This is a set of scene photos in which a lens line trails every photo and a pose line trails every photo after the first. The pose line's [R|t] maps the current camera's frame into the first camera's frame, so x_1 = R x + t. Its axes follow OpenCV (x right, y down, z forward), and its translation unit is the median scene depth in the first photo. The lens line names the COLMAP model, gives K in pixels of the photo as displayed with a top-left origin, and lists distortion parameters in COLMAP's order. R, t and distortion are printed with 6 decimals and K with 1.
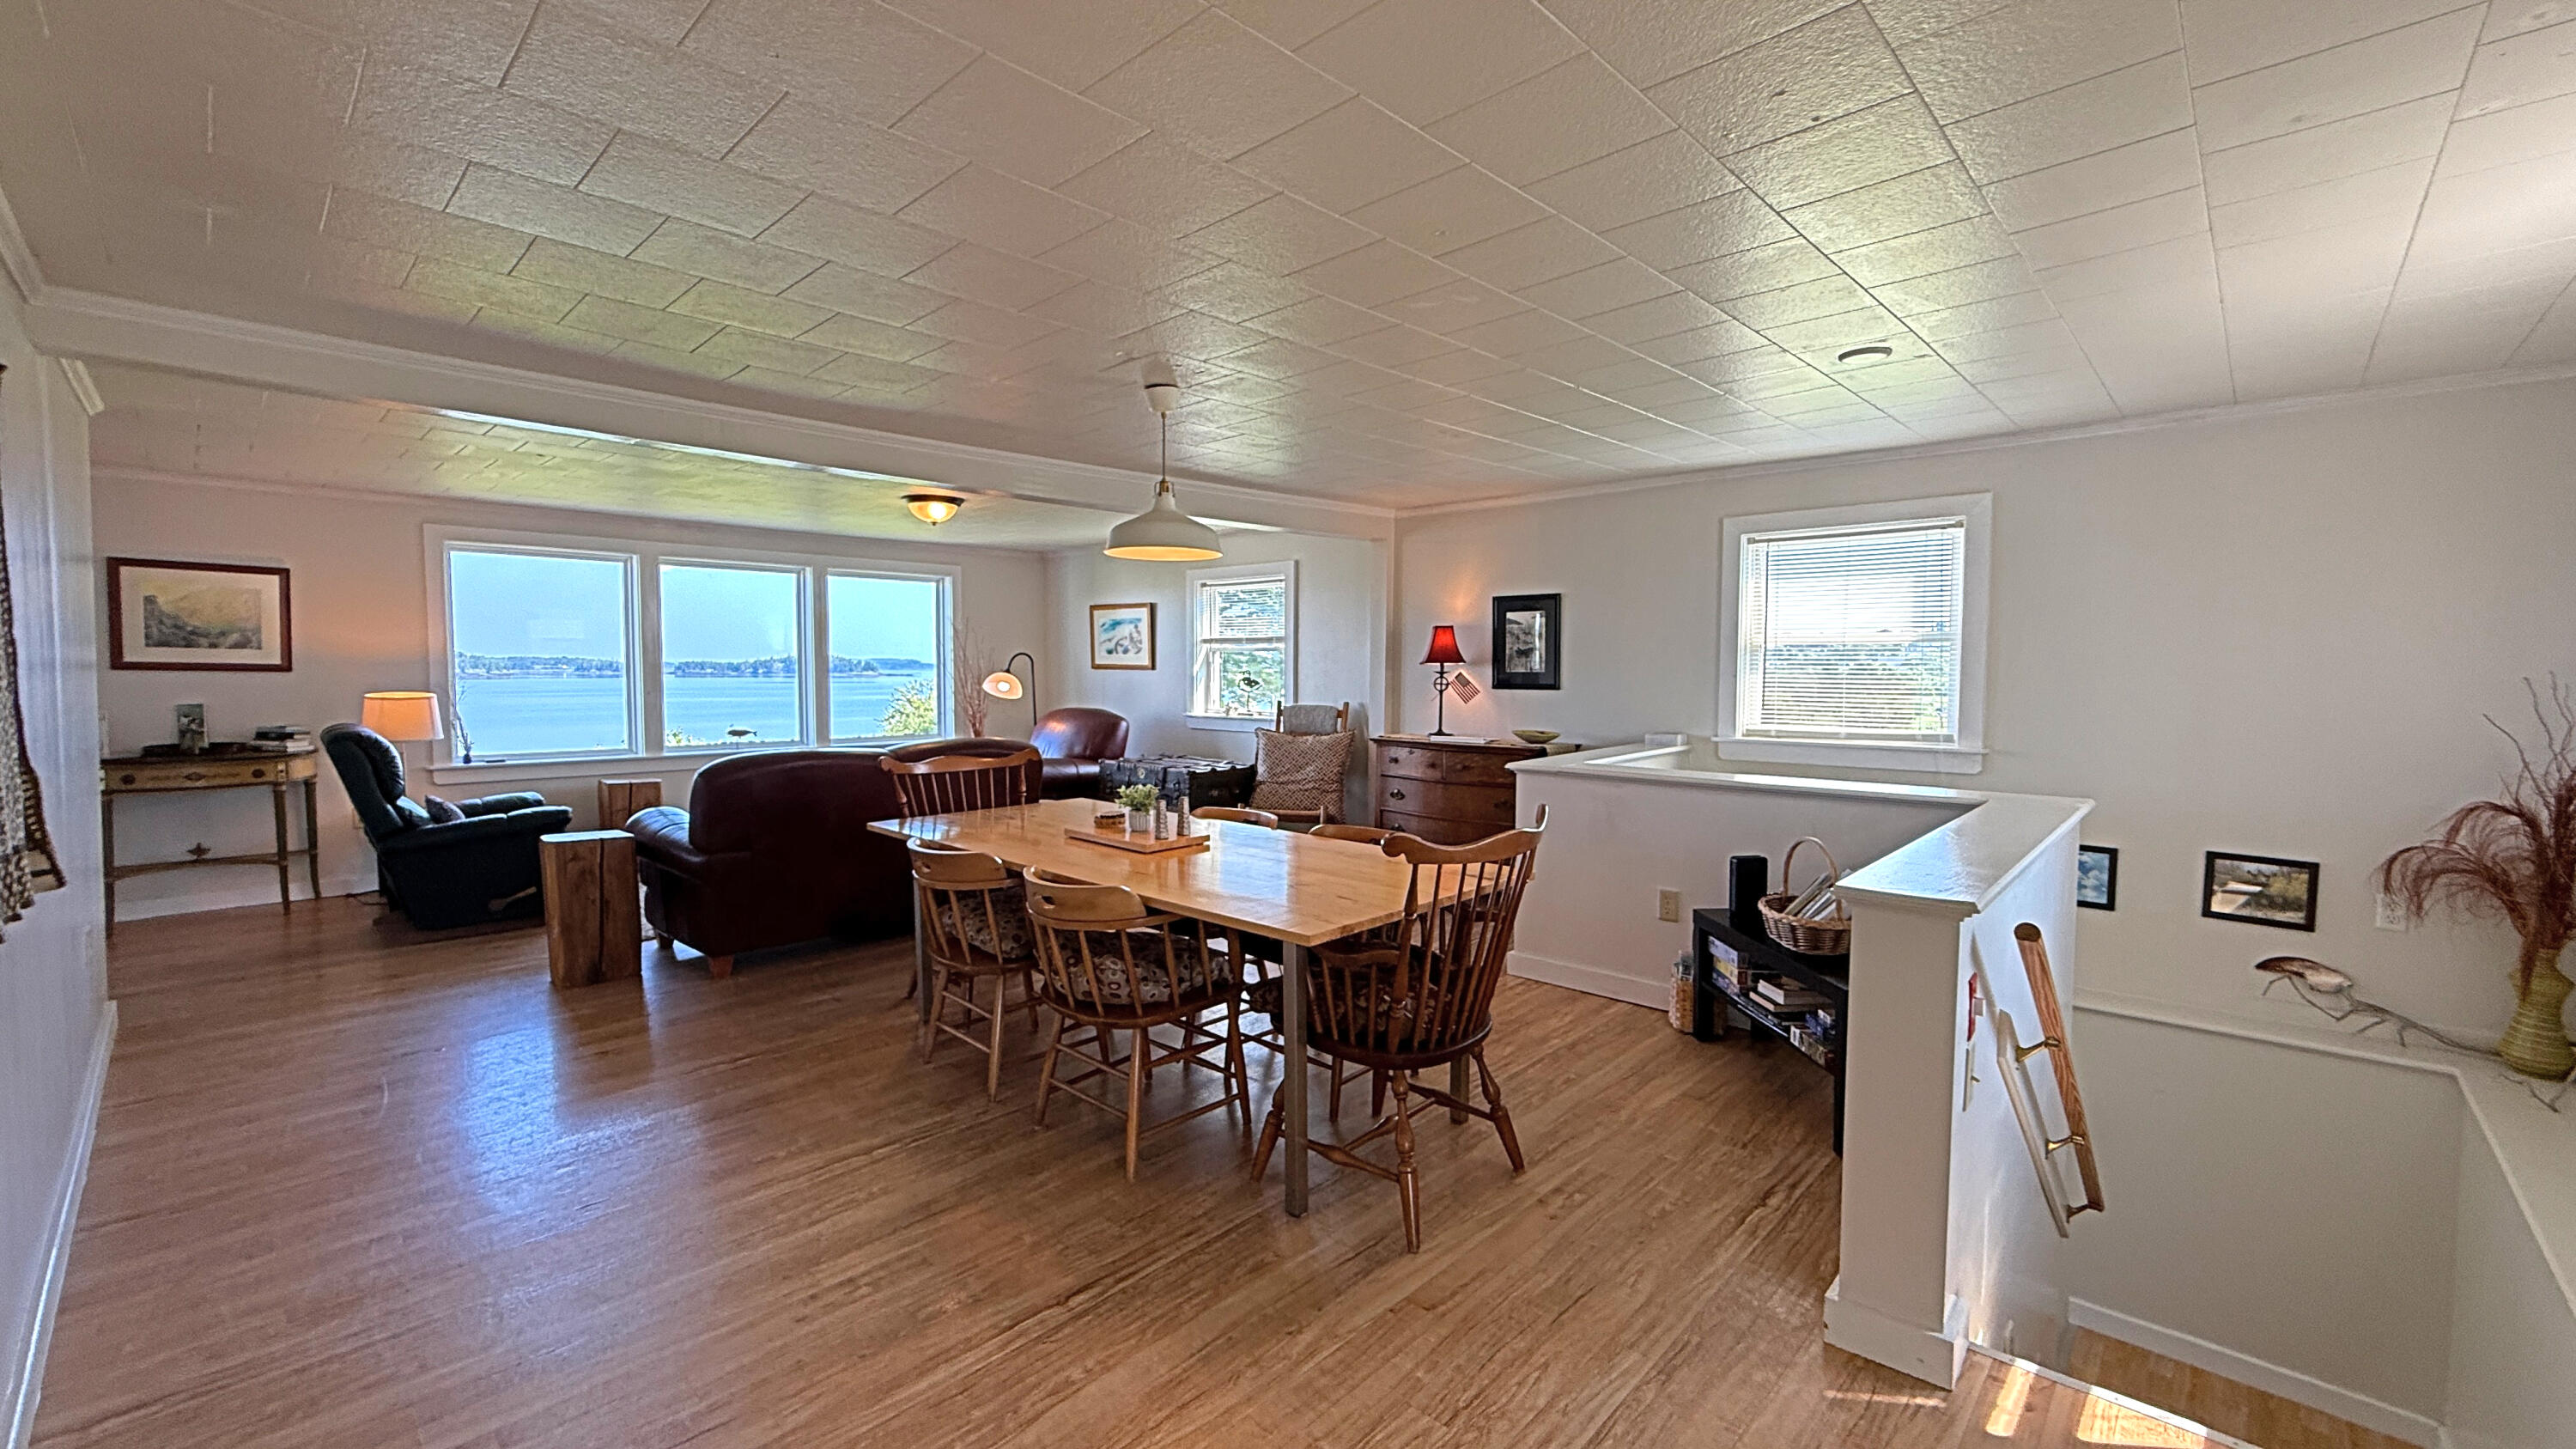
lens RADIAL K [[1023.3, 0, 1295.0], [0, 1023.3, 717.4], [0, 0, 1]] dist [0.000569, 0.000081]
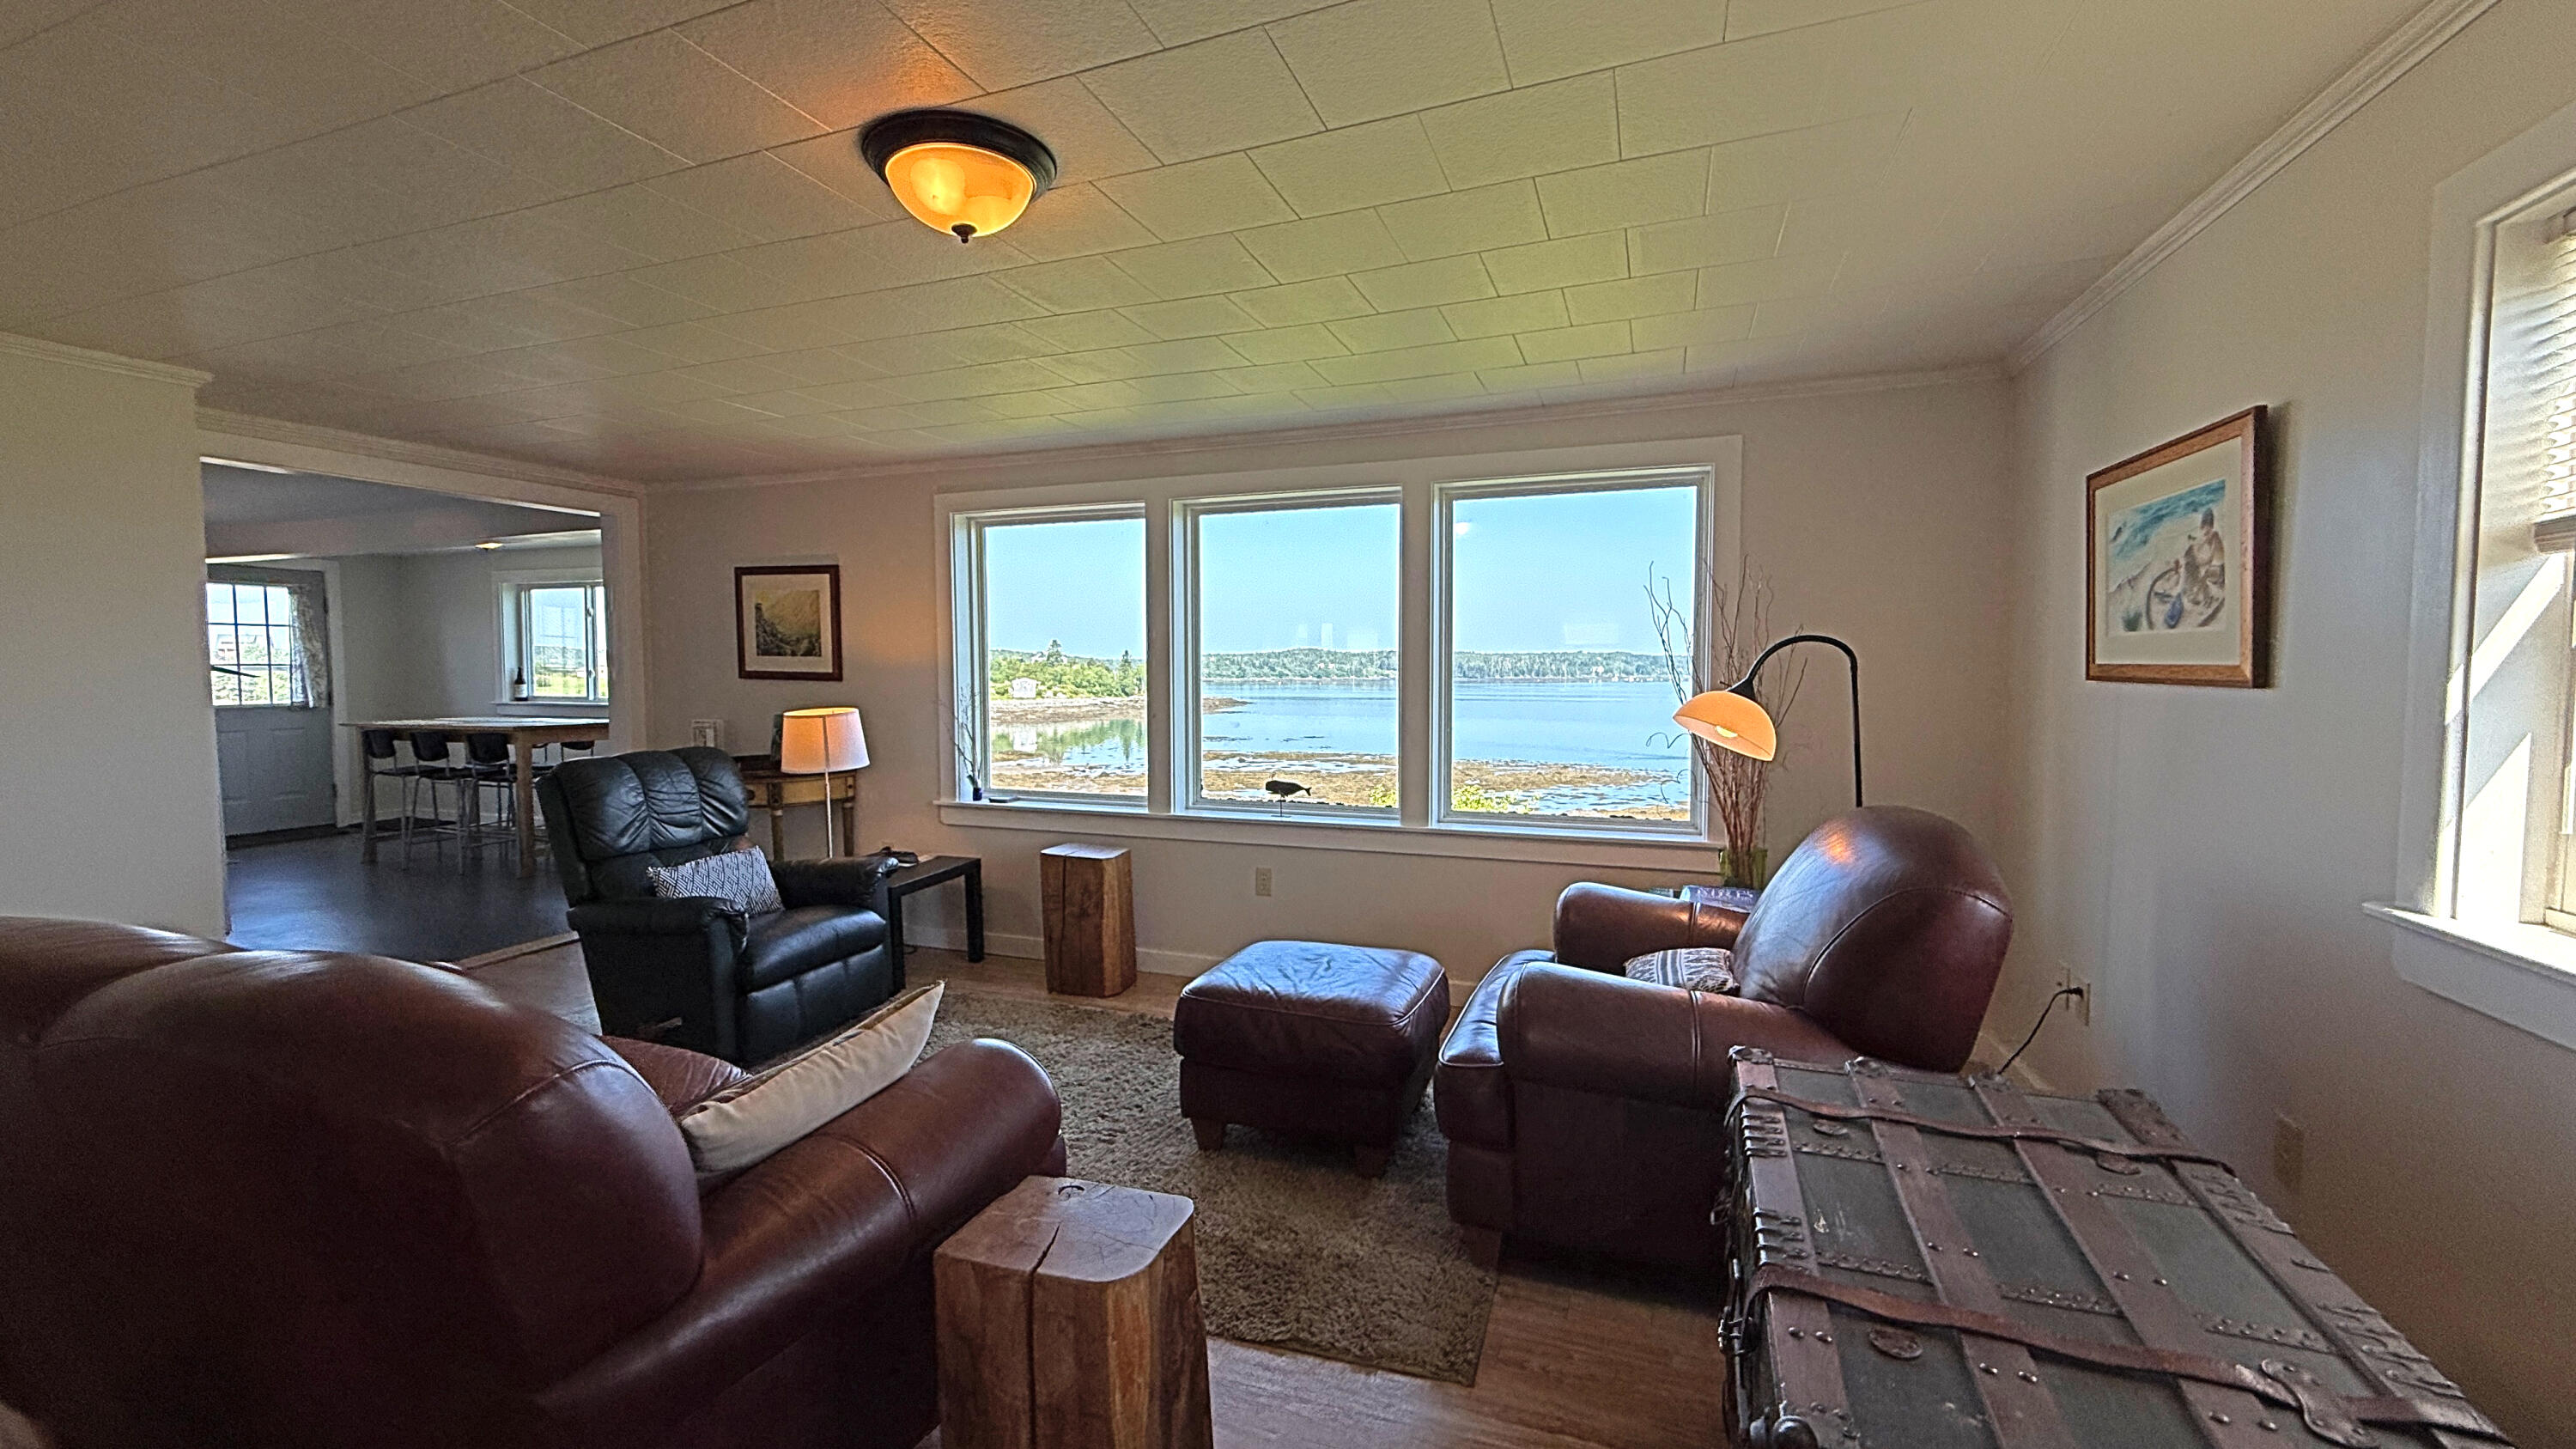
lens RADIAL K [[1023.3, 0, 1278.4], [0, 1023.3, 722.5], [0, 0, 1]] dist [0.000569, 0.000081]
pose [[0.394629, 0.049152, -0.917525, -0.013747], [-0.037574, 0.998596, 0.037335, -0.051047], [0.918072, 0.019742, 0.395922, 0.904231]]
